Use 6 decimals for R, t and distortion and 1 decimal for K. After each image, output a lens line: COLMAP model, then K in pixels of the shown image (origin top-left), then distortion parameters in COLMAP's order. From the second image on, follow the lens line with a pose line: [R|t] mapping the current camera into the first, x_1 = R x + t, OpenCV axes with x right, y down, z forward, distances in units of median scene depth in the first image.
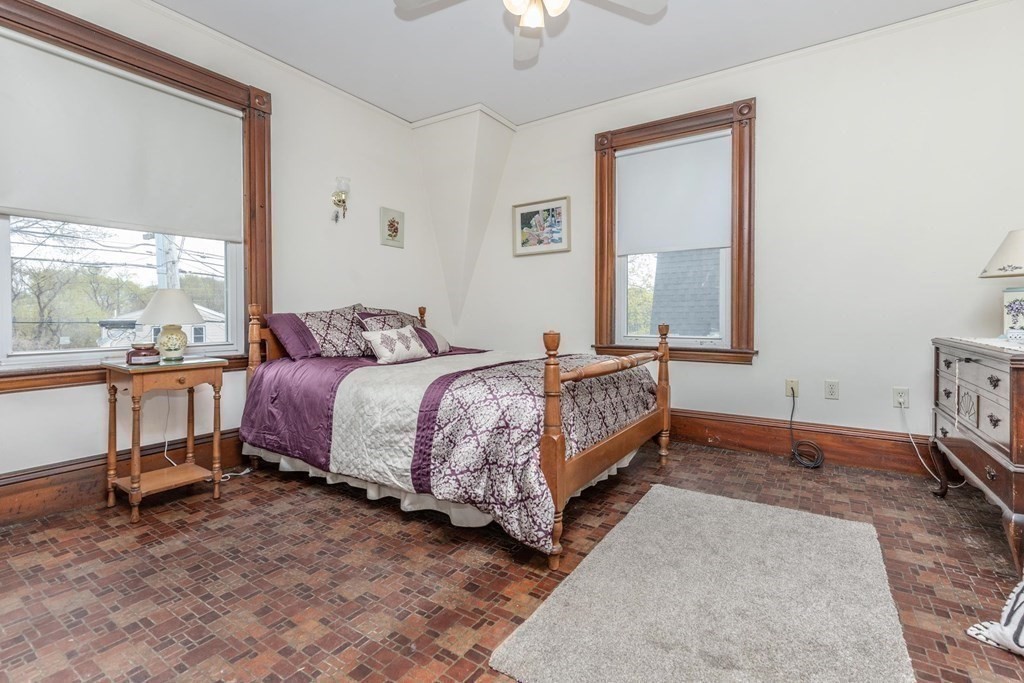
lens RADIAL K [[468.2, 0, 508.7], [0, 468.2, 323.7], [0, 0, 1]] dist [0.000286, 0.000006]
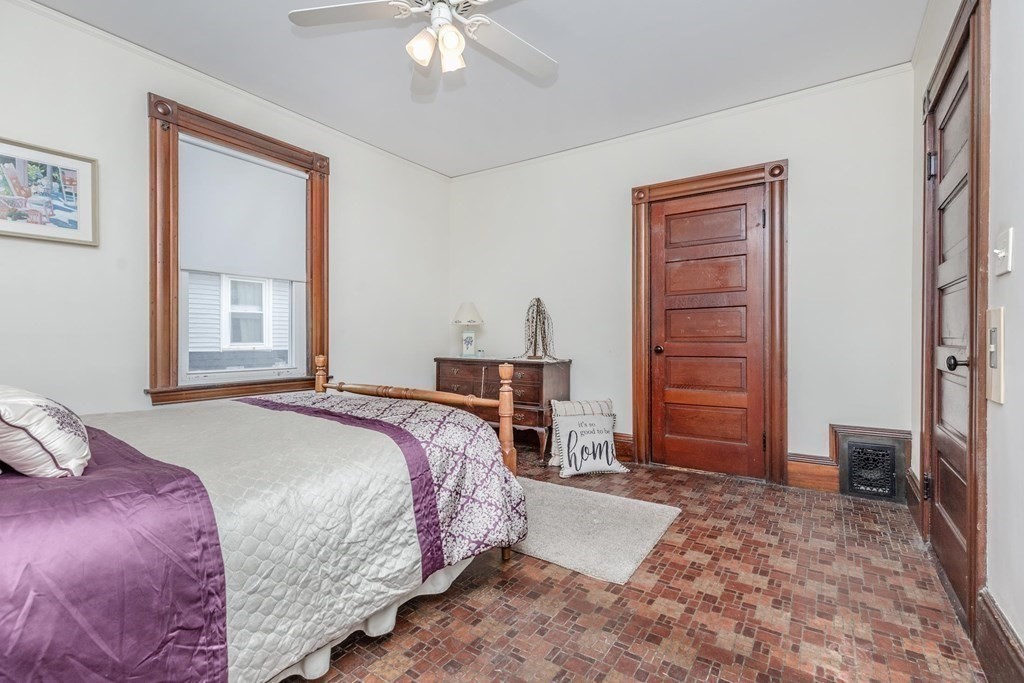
lens RADIAL K [[465.5, 0, 512.0], [0, 465.5, 341.5], [0, 0, 1]] dist [-0.000548, 0.000014]
pose [[0.004746, -0.006603, 0.999967, -0.933155], [0.014207, 0.999878, 0.006535, -0.042318], [-0.999888, 0.014176, 0.004839, 0.811659]]
